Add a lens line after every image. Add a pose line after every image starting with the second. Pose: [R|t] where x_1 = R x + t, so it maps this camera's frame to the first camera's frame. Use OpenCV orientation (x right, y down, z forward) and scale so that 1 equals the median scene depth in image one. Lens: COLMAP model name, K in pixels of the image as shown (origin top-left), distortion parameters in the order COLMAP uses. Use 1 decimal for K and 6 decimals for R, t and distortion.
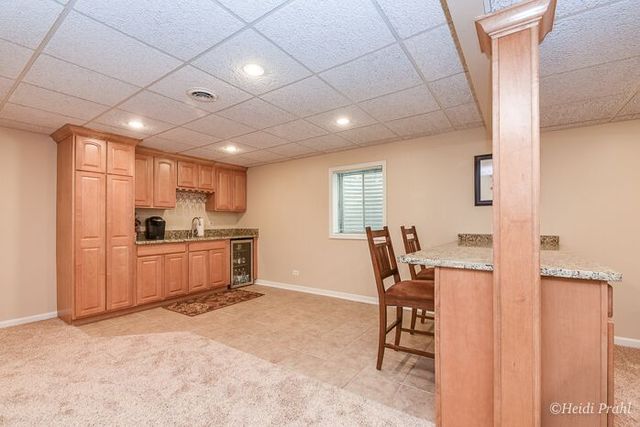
lens RADIAL K [[280.0, 0, 317.9], [0, 280.0, 221.1], [0, 0, 1]] dist [0.000861, -0.000366]
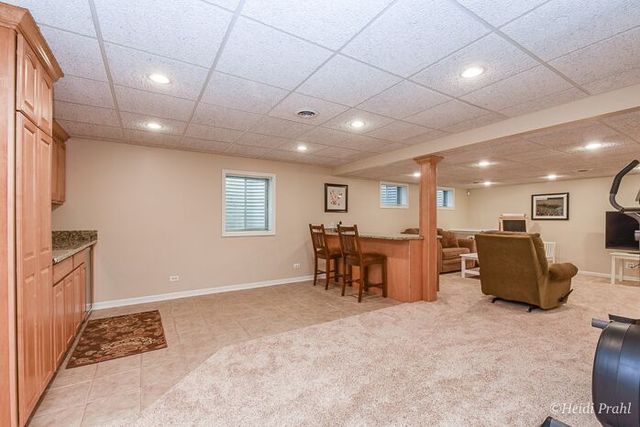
lens RADIAL K [[280.0, 0, 317.9], [0, 280.0, 221.1], [0, 0, 1]] dist [0.000861, -0.000366]
pose [[0.387431, 0.003592, 0.921892, -0.893545], [-0.006065, 0.999981, -0.001347, 0.003692], [-0.921879, -0.005069, 0.387446, 0.310672]]
